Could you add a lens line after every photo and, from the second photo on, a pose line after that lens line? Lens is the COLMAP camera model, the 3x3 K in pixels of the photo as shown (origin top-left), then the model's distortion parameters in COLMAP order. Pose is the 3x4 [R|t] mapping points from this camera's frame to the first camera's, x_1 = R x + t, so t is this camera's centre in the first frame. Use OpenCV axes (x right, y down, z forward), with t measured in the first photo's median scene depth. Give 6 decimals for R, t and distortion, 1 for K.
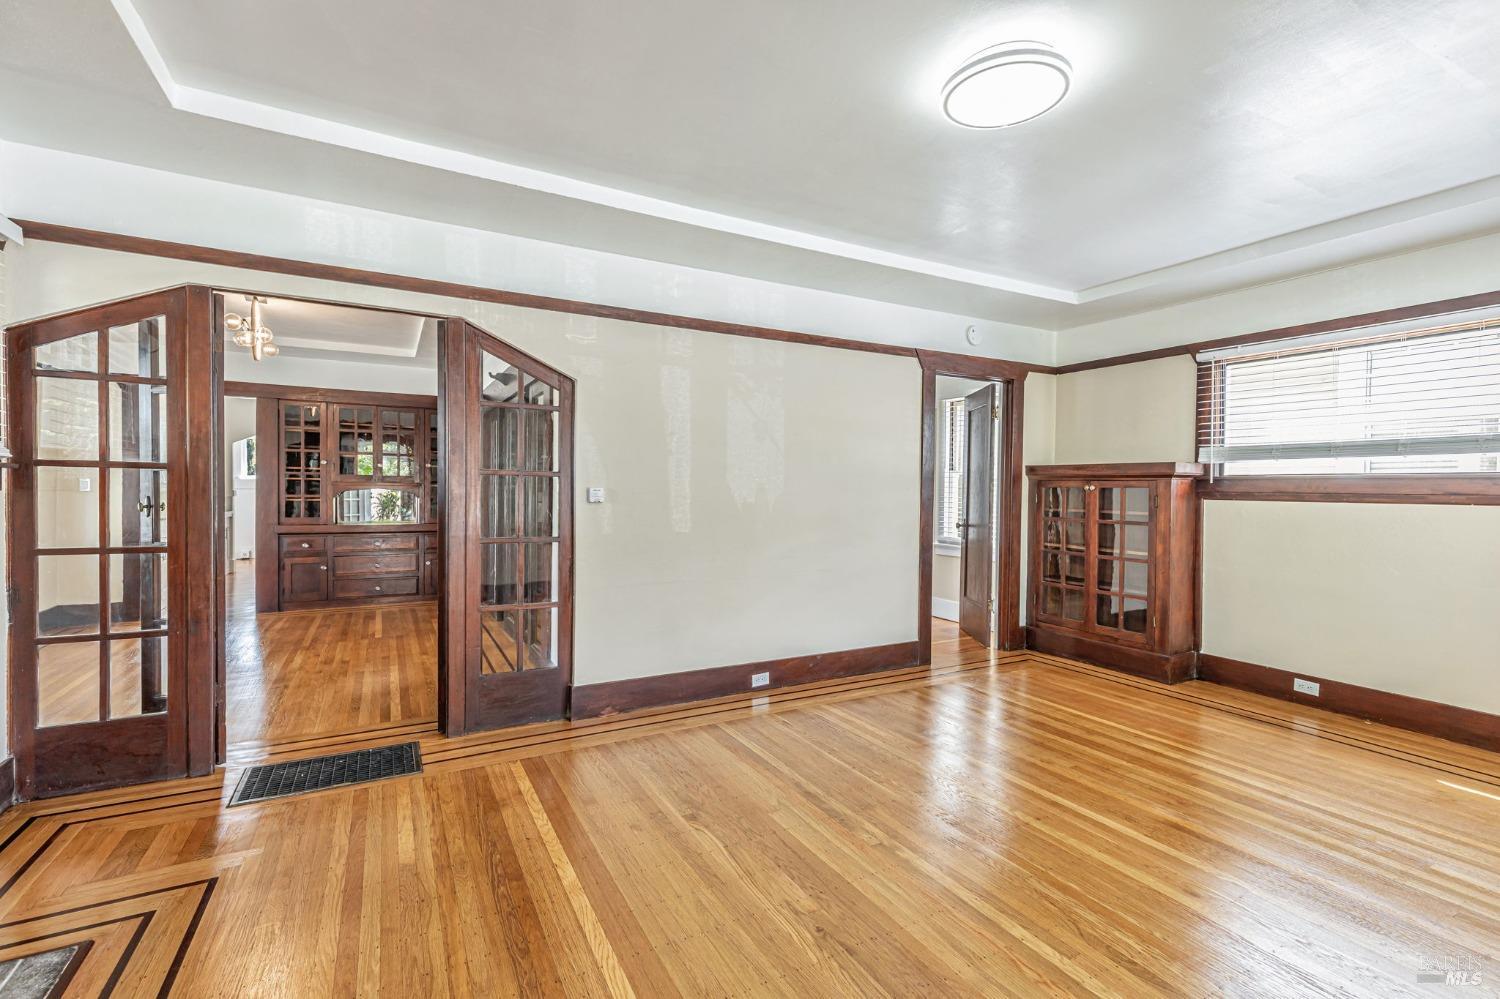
lens RADIAL K [[670.1, 0, 746.1], [0, 670.1, 495.9], [0, 0, 1]] dist [0.009491, -0.000616]
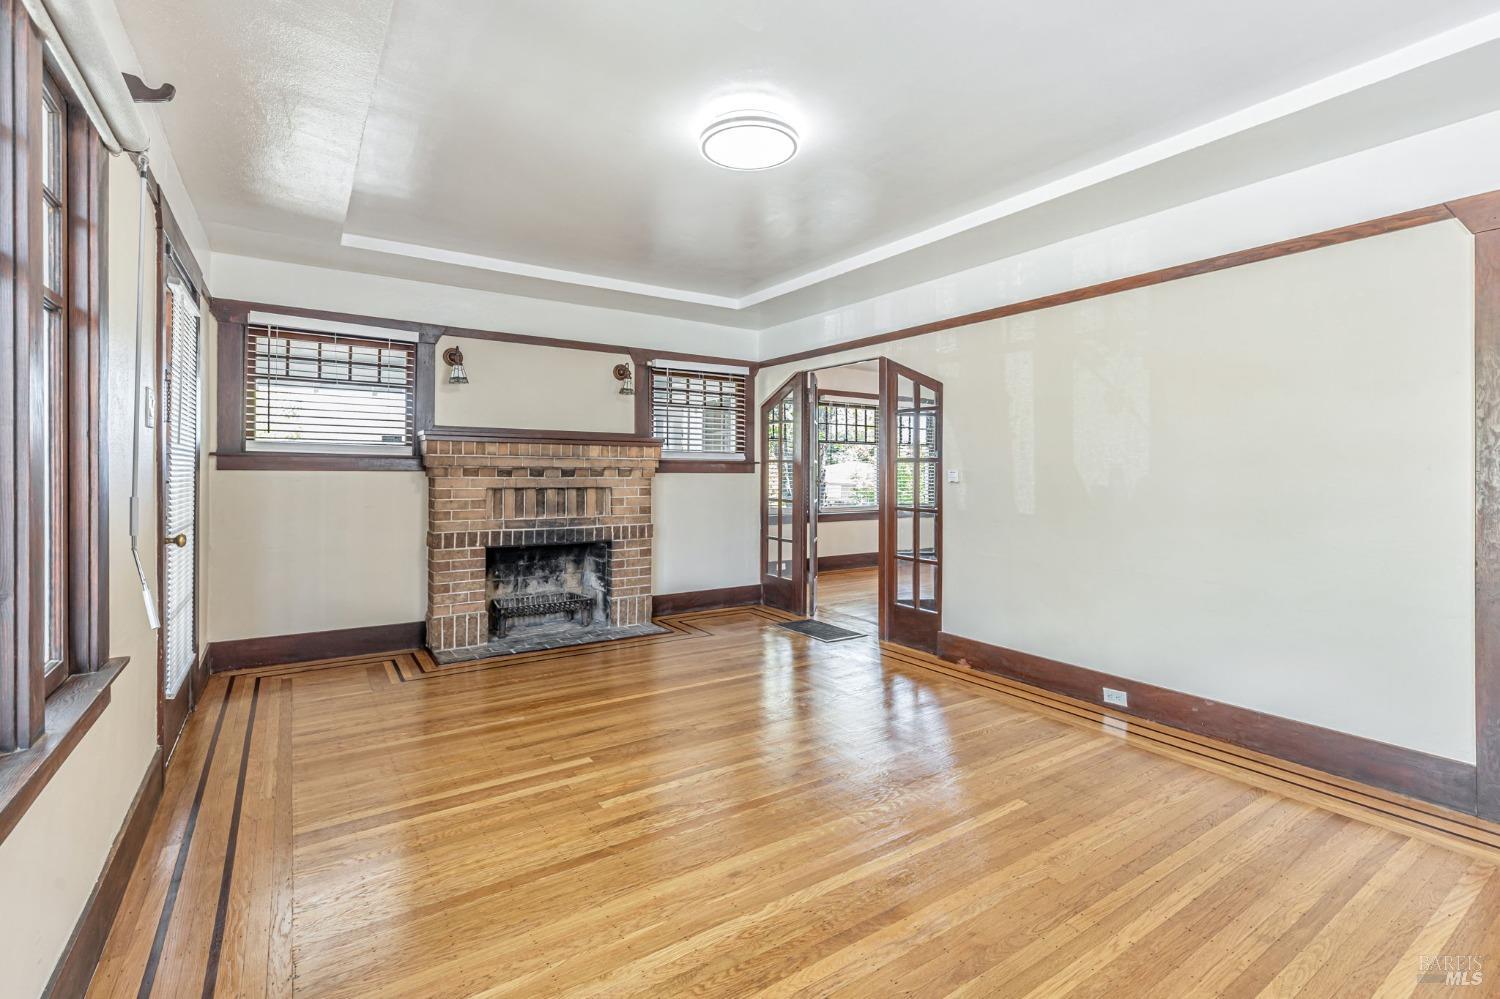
lens RADIAL K [[670.1, 0, 755.0], [0, 670.1, 469.0], [0, 0, 1]] dist [0.009491, -0.000616]
pose [[0.103857, -0.012609, -0.994512, 0.866787], [-0.016733, 0.999756, -0.014423, 0.008263], [0.994452, 0.018139, 0.103620, 0.485546]]
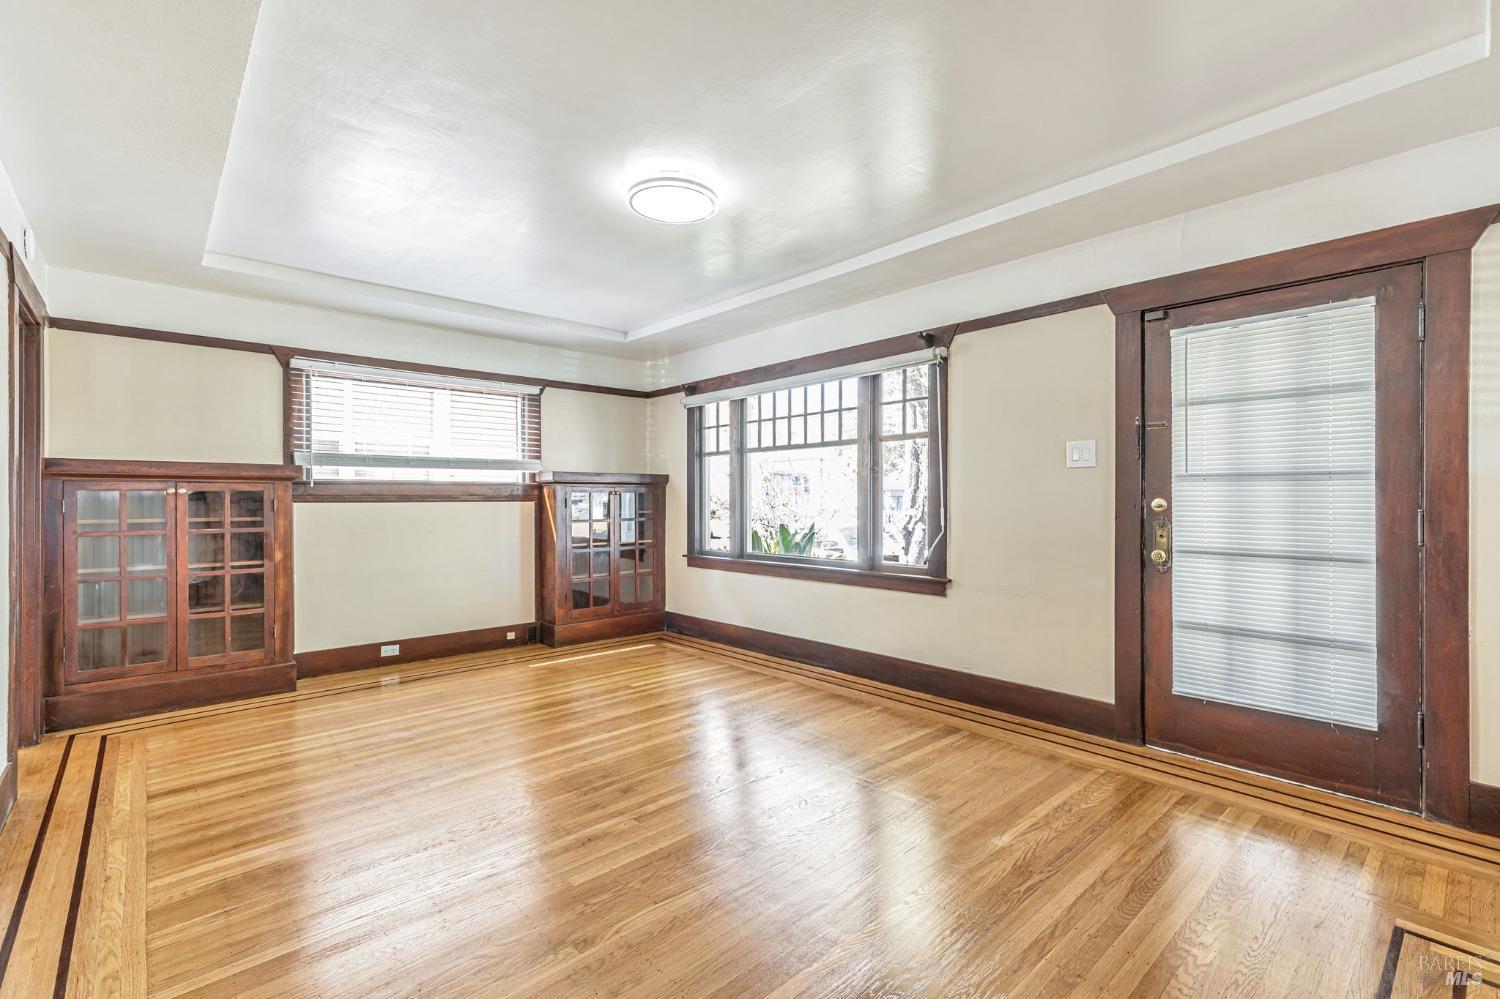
lens RADIAL K [[670.1, 0, 750.2], [0, 670.1, 502.2], [0, 0, 1]] dist [0.009491, -0.000616]
pose [[-0.239752, -0.015159, 0.970716, -0.531490], [0.012643, 0.999745, 0.018735, -0.006103], [-0.970752, 0.016764, -0.239499, 0.642146]]
